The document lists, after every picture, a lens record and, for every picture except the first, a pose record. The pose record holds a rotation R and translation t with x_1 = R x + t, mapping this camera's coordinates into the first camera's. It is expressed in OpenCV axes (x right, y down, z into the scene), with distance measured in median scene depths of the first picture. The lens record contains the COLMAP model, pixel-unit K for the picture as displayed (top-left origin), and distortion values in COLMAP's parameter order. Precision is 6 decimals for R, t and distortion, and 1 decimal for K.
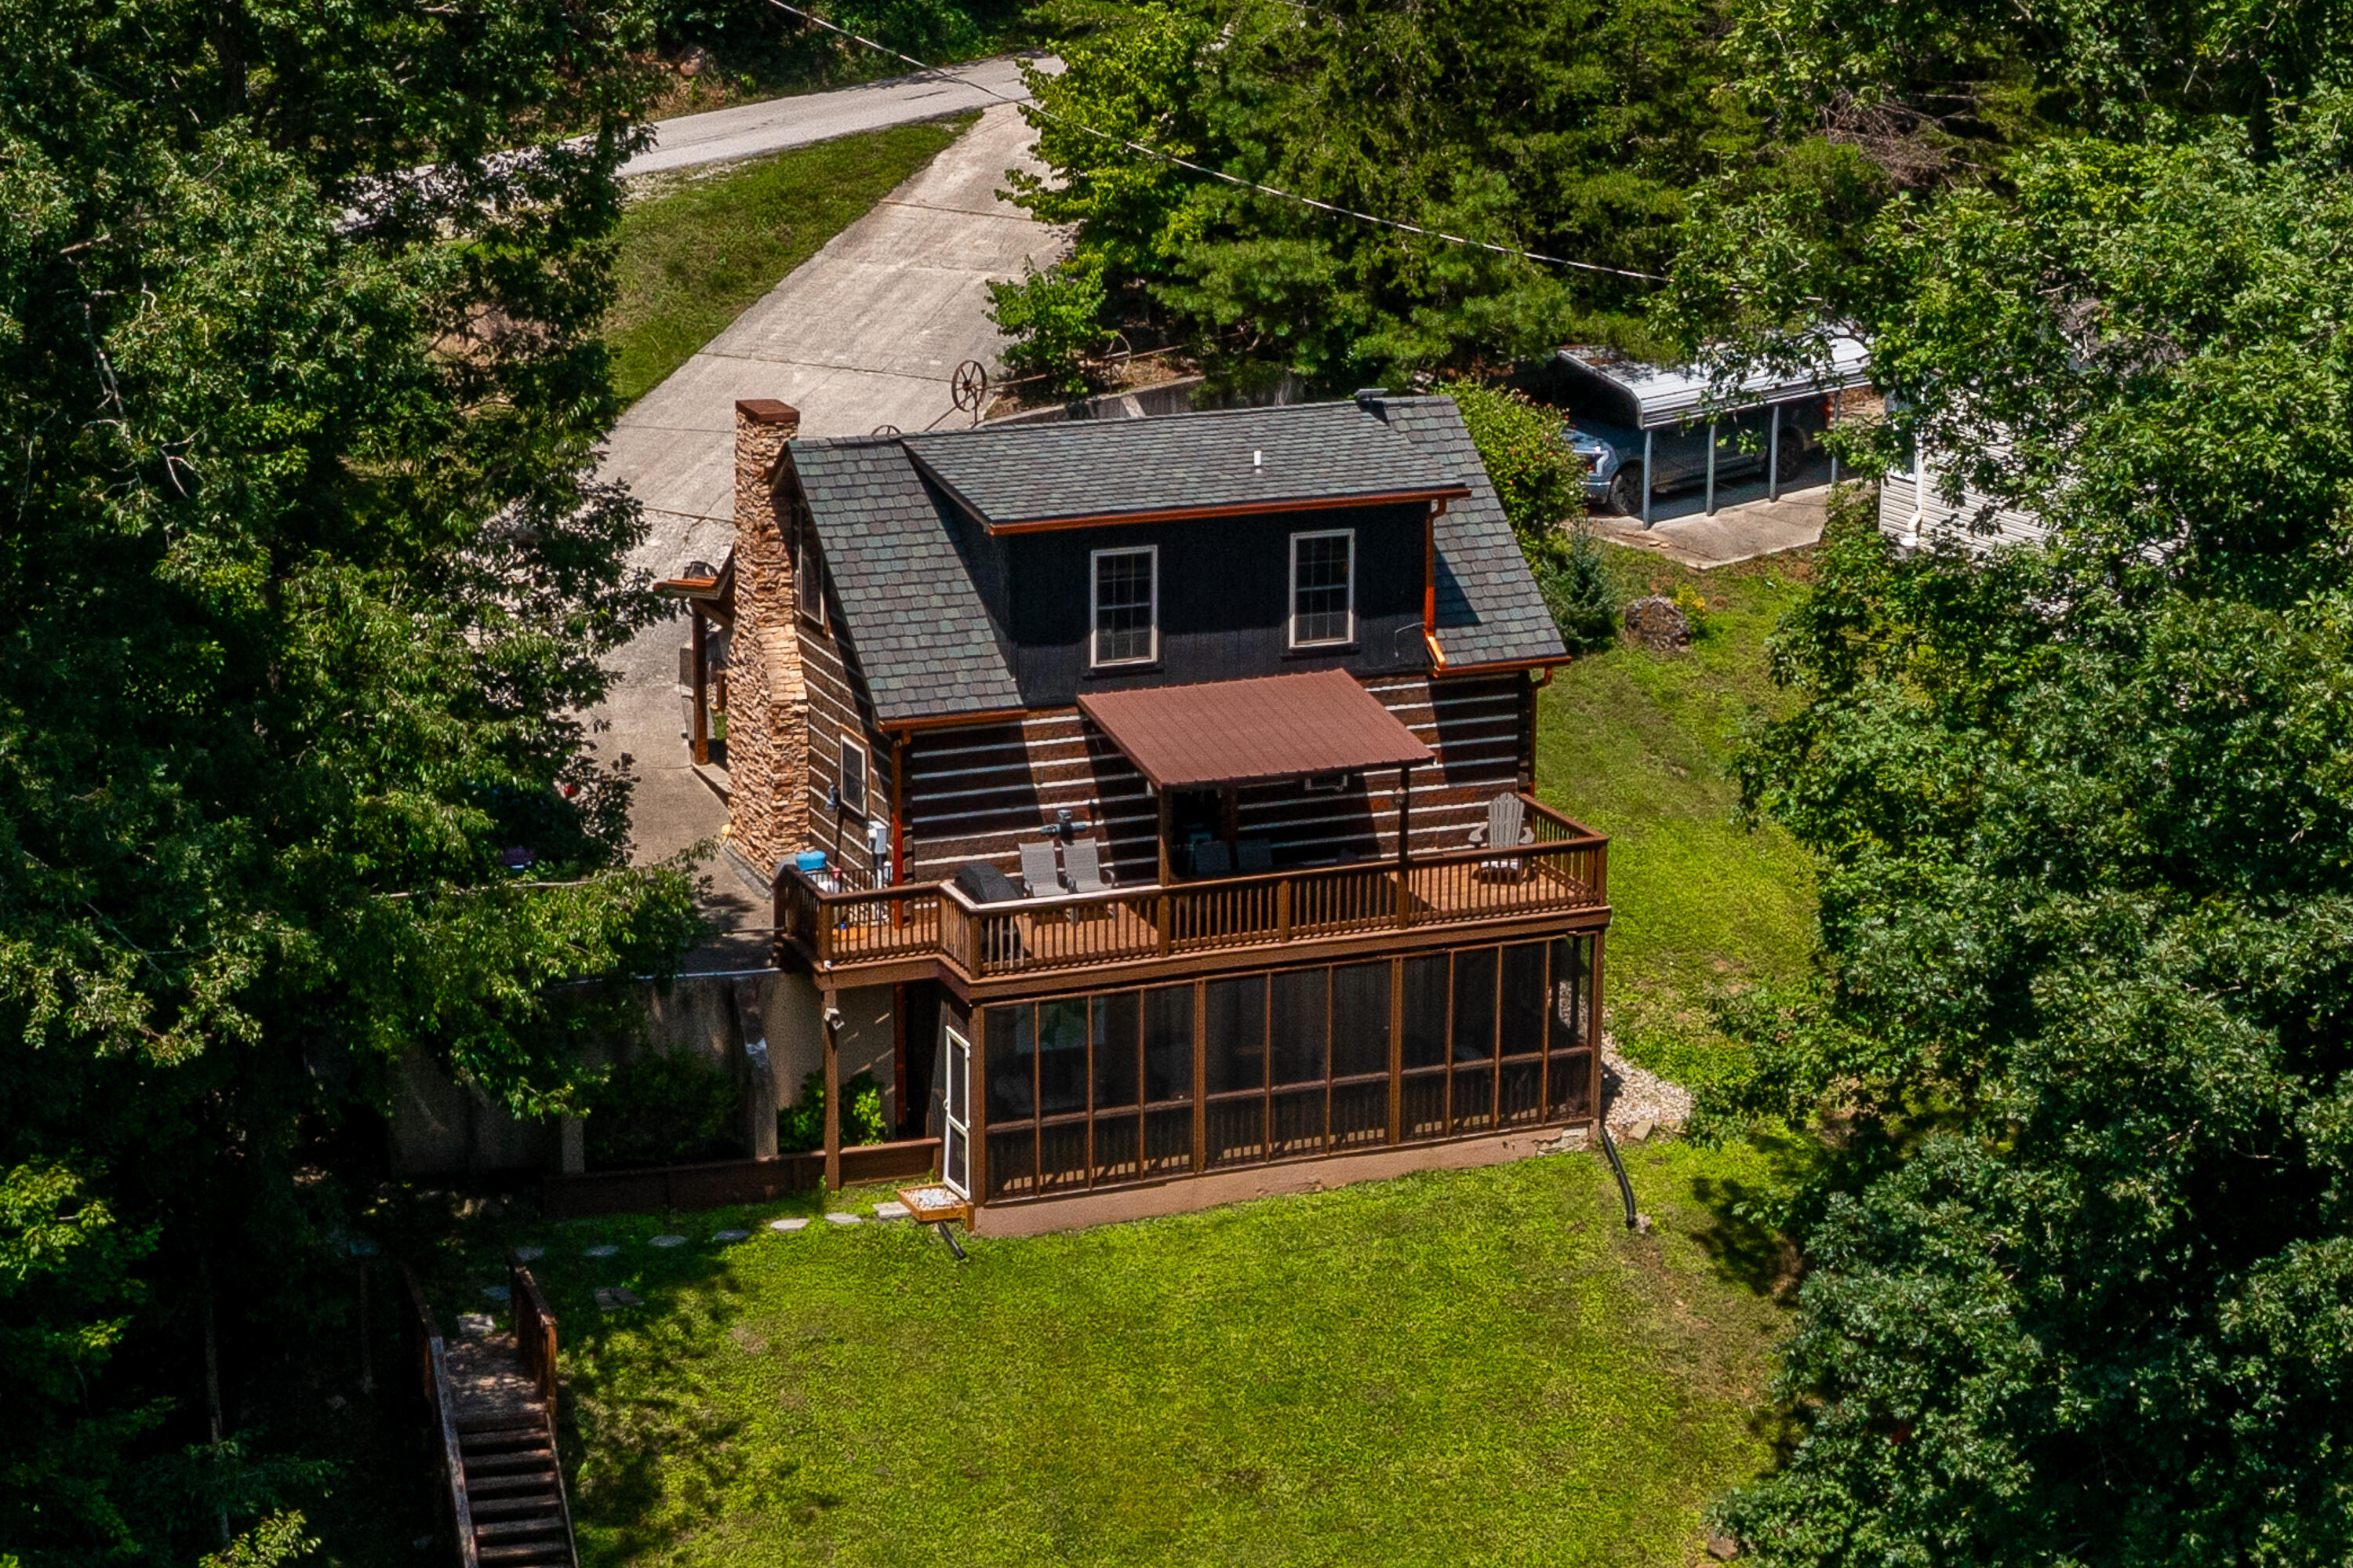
lens RADIAL K [[4940.4, 0, 1176.5], [0, 4940.4, 784.0], [0, 0, 1]] dist [-0.005468, -0.149181]
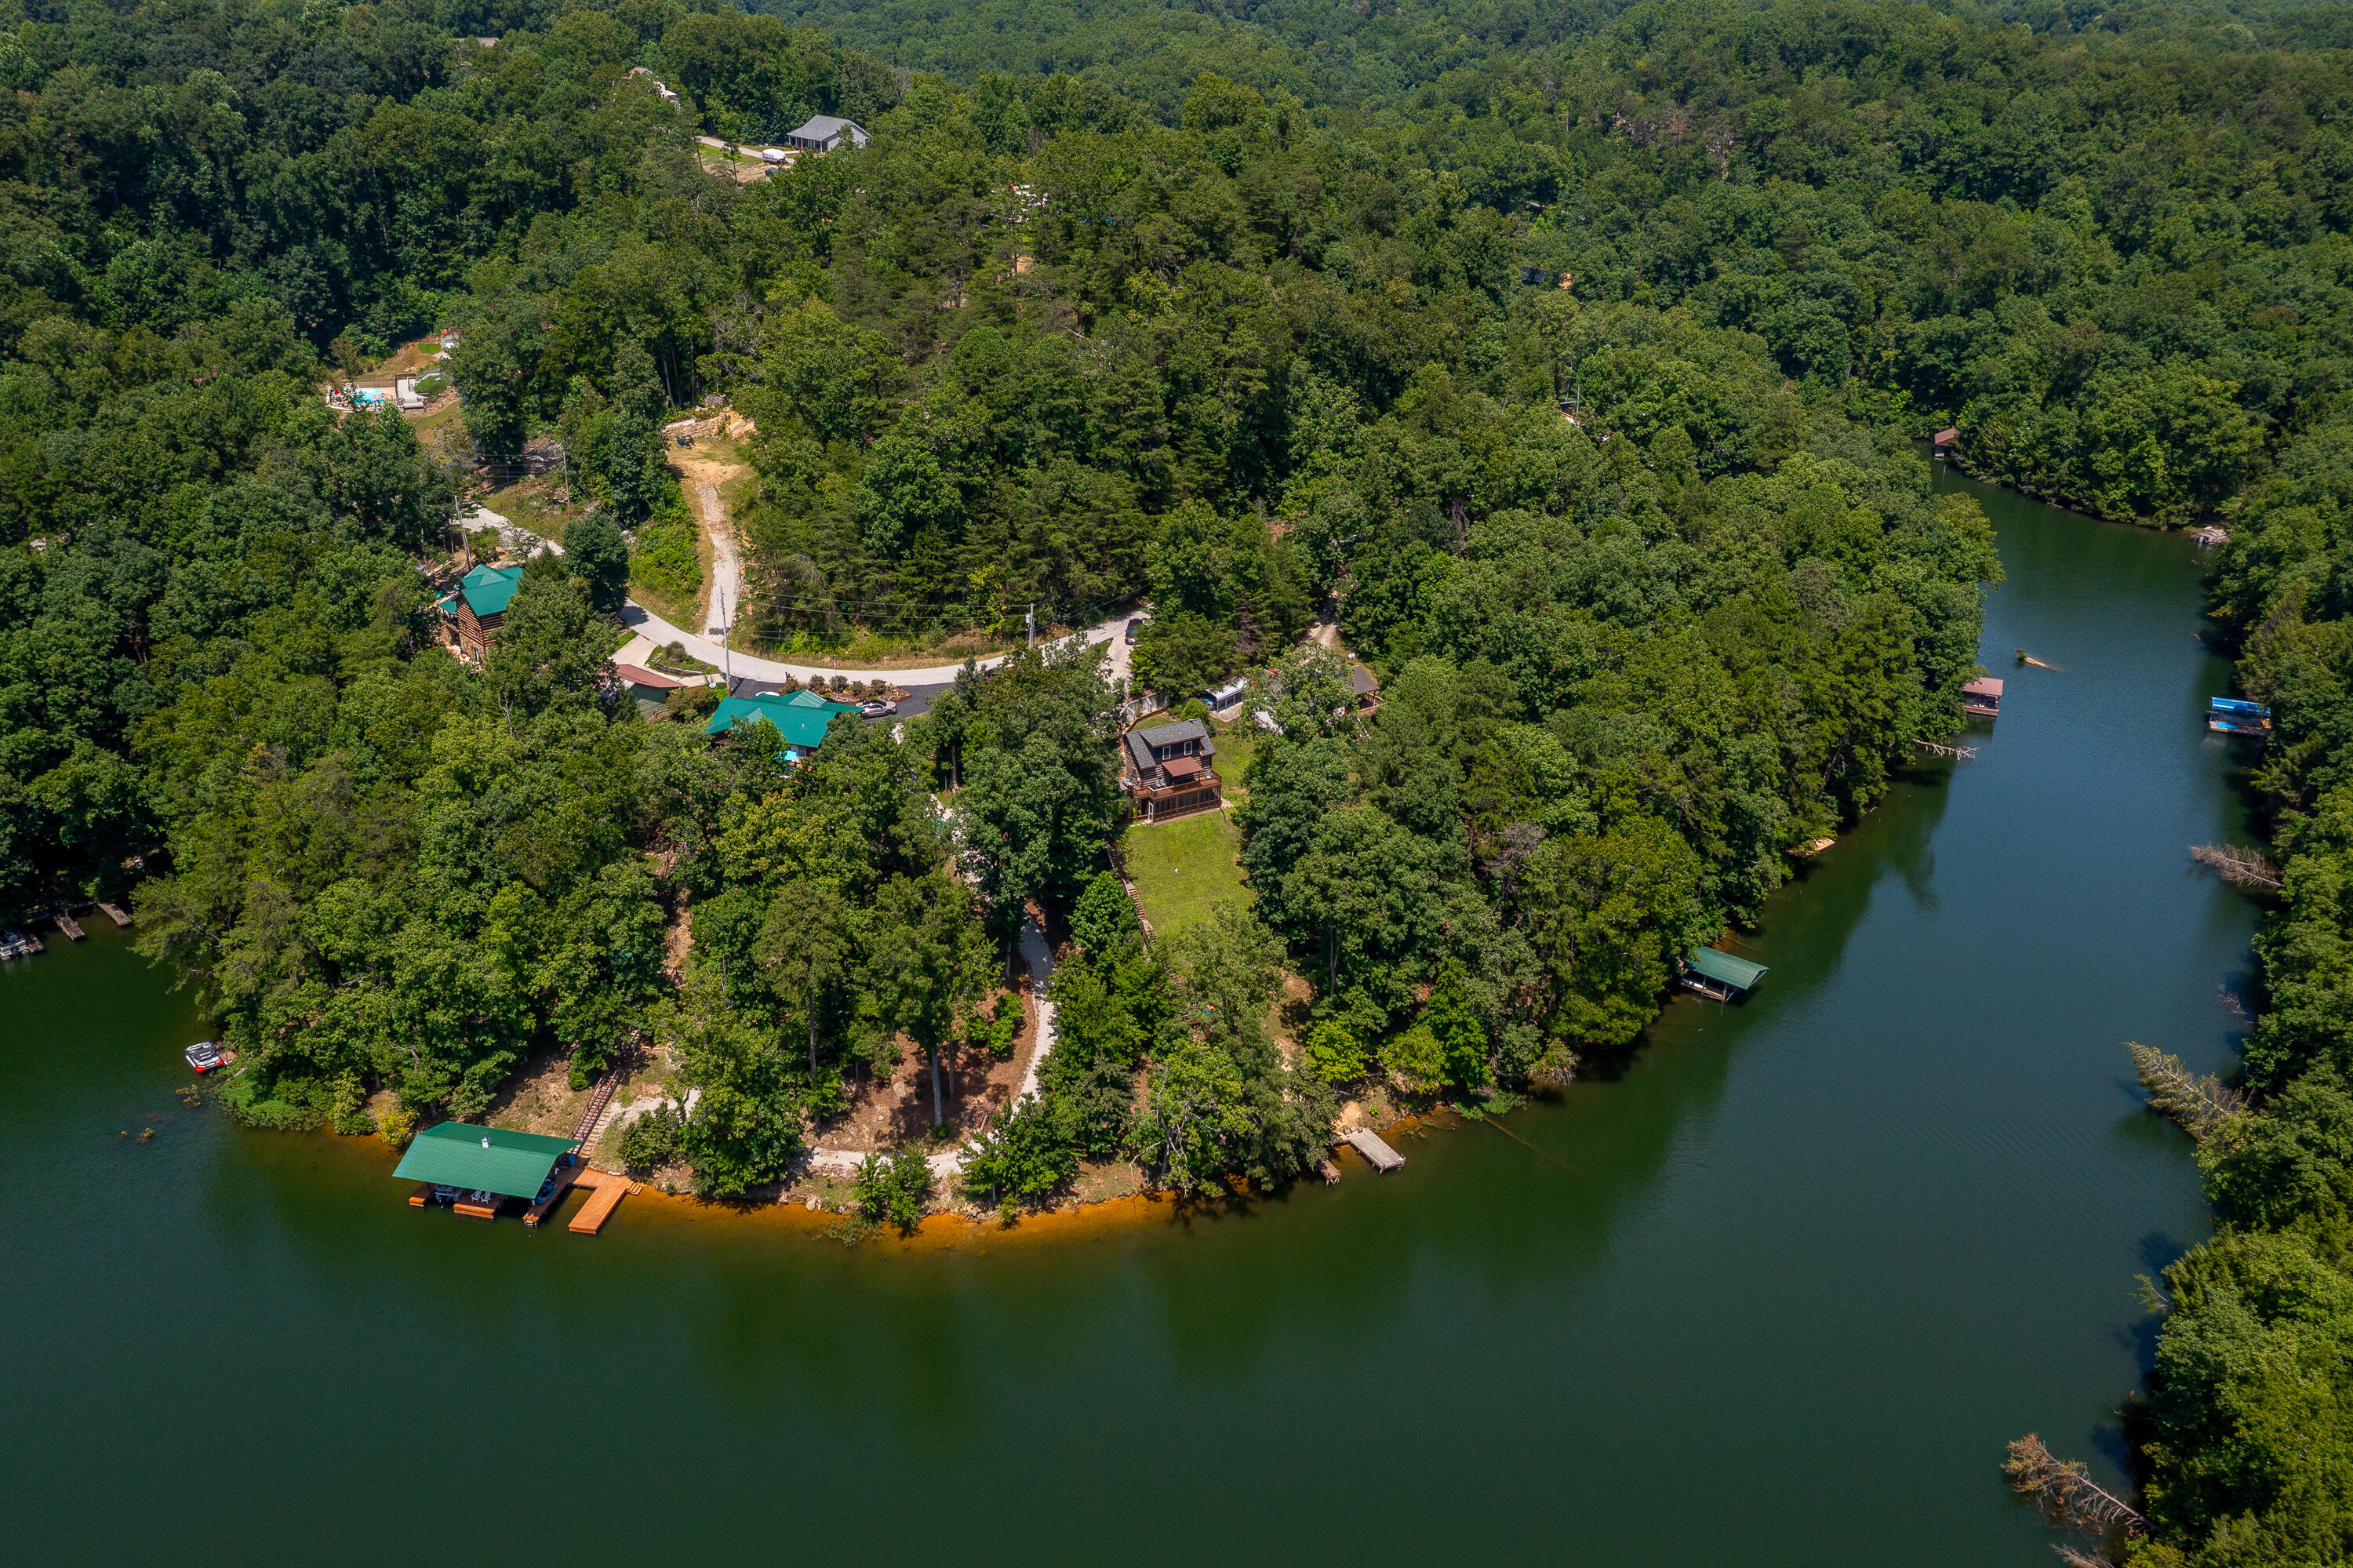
lens RADIAL K [[1883.8, 0, 1176.5], [0, 1883.8, 784.0], [0, 0, 1]] dist [-0.026166, -0.001612]
pose [[0.992209, -0.041108, 0.117611, -0.383093], [0.021536, 0.986378, 0.163081, -0.519087], [-0.122713, -0.159278, 0.979577, -2.243457]]
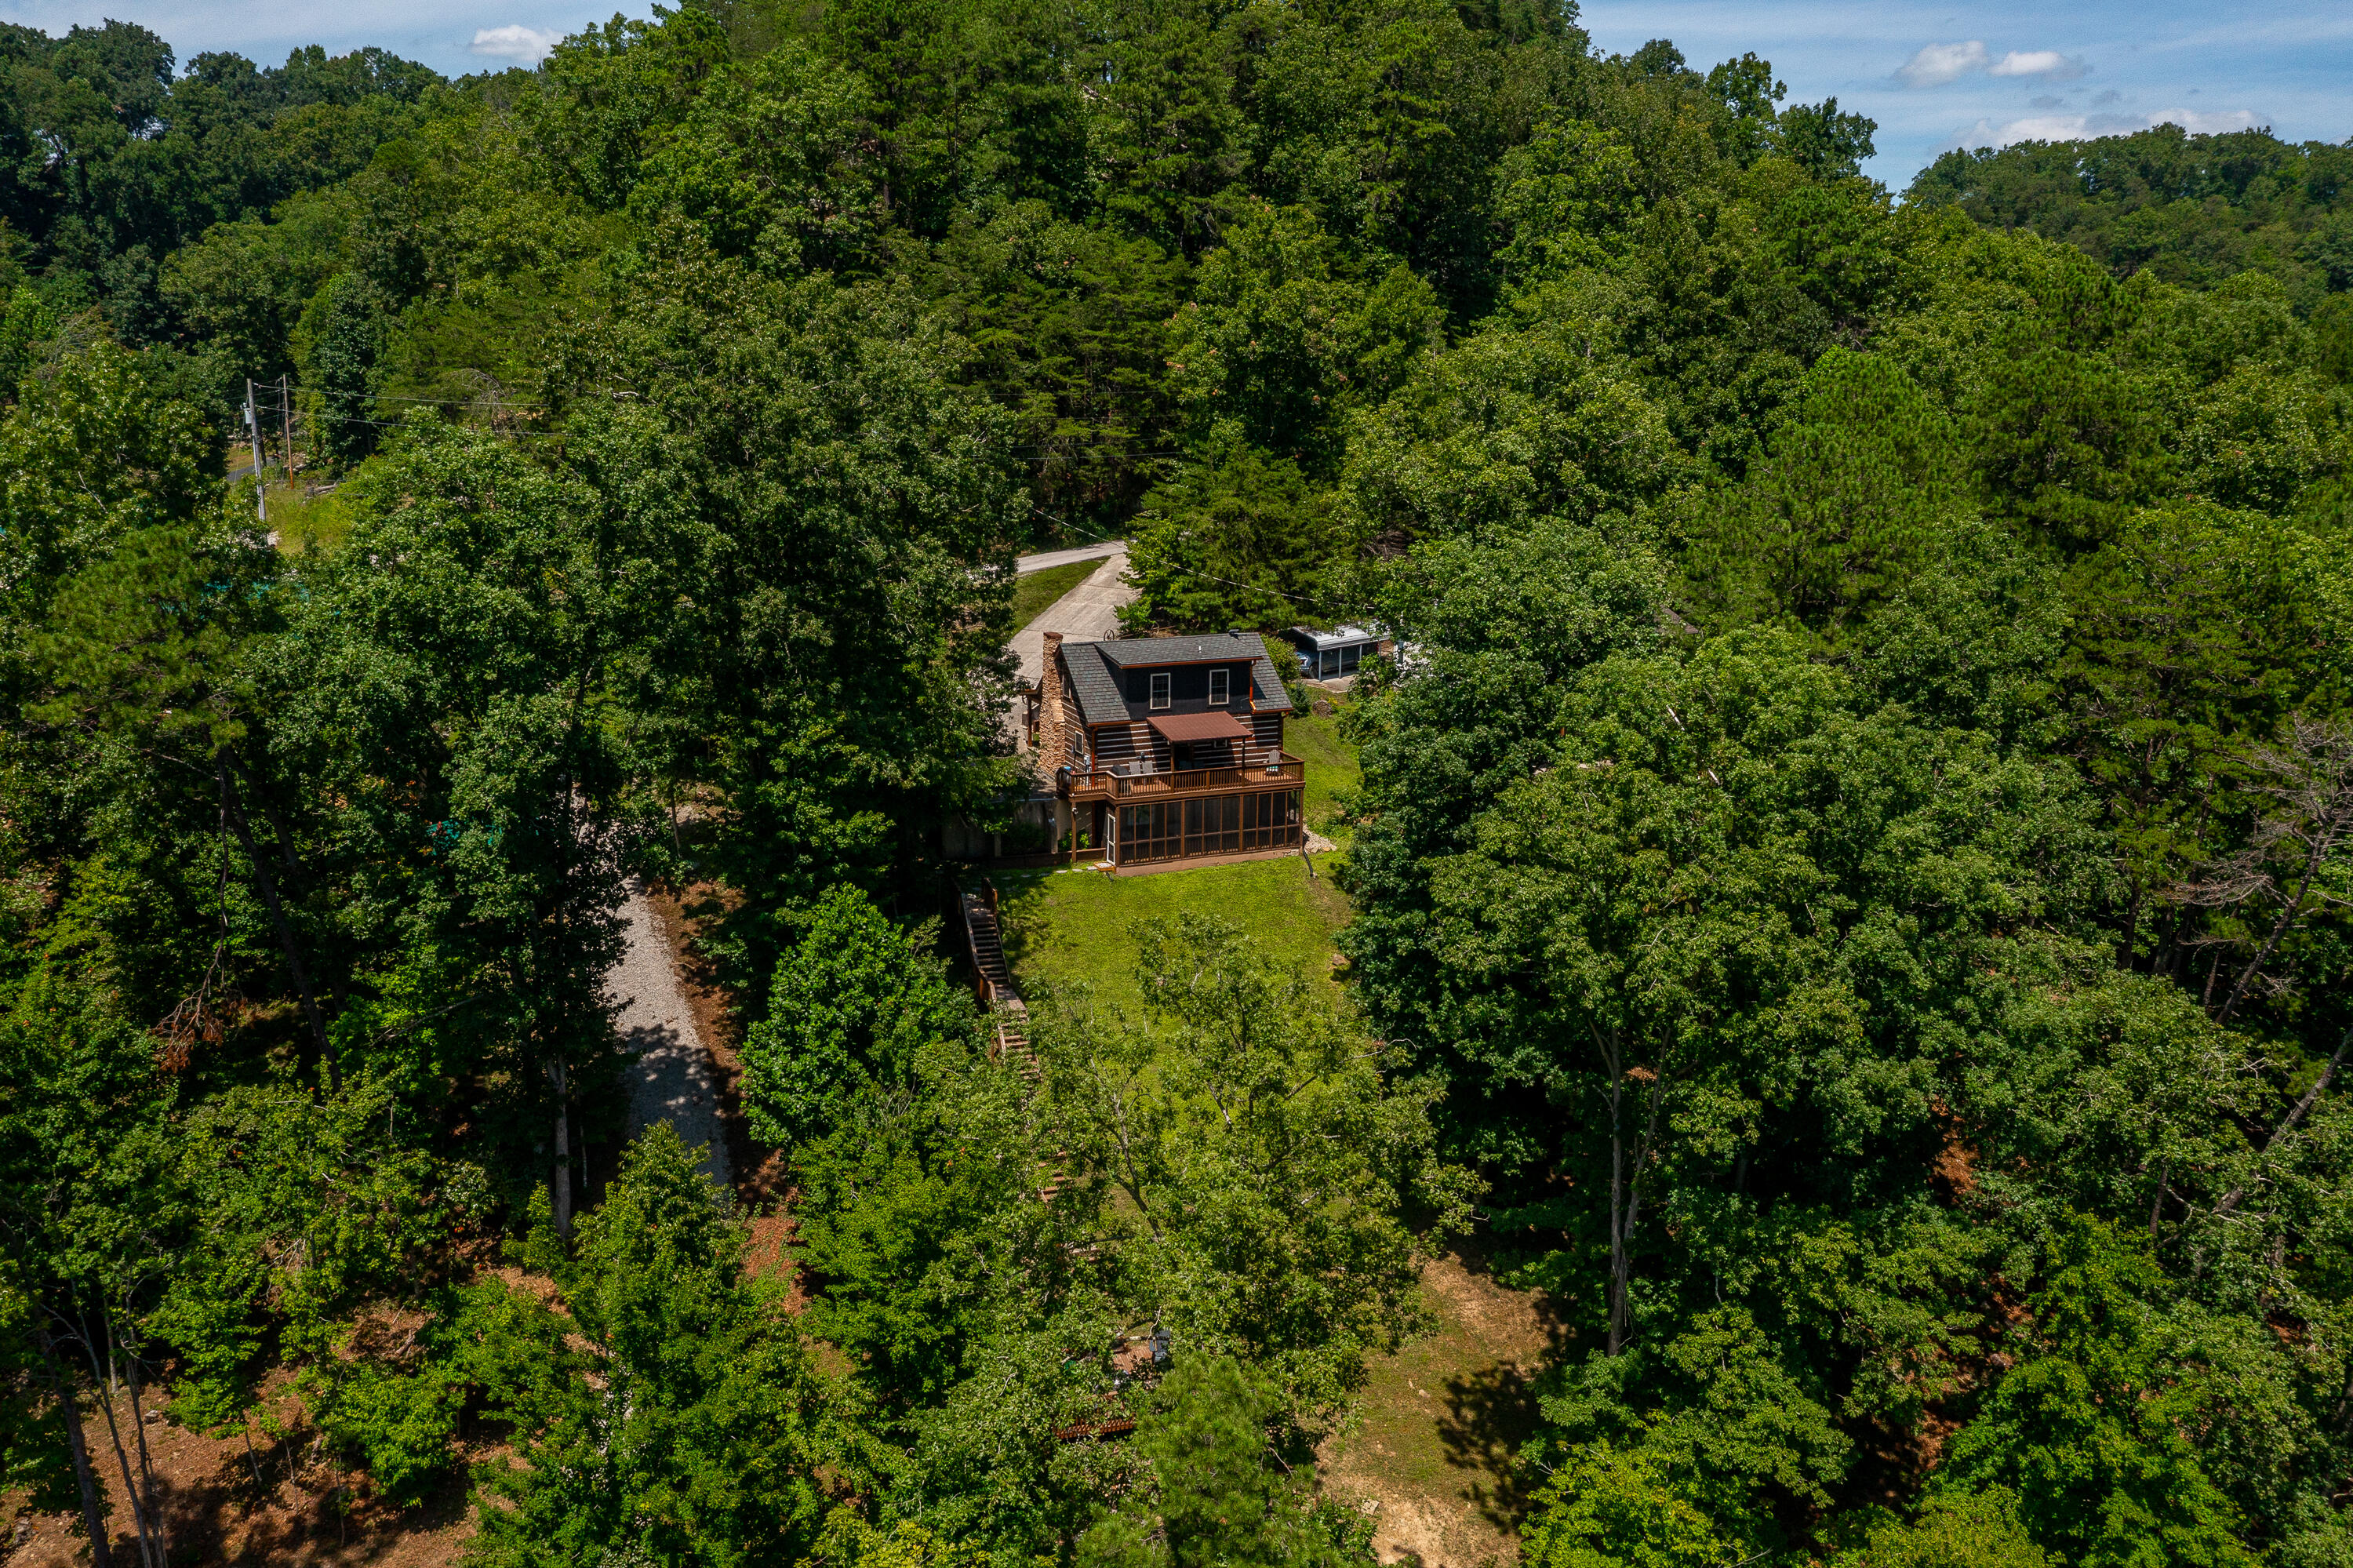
lens RADIAL K [[1883.8, 0, 1176.5], [0, 1883.8, 784.0], [0, 0, 1]] dist [-0.026166, -0.001612]
pose [[0.999968, 0.000692, 0.008009, -0.009864], [-0.000435, 0.999486, -0.032045, 0.068204], [-0.008027, 0.032040, 0.999454, -0.279869]]
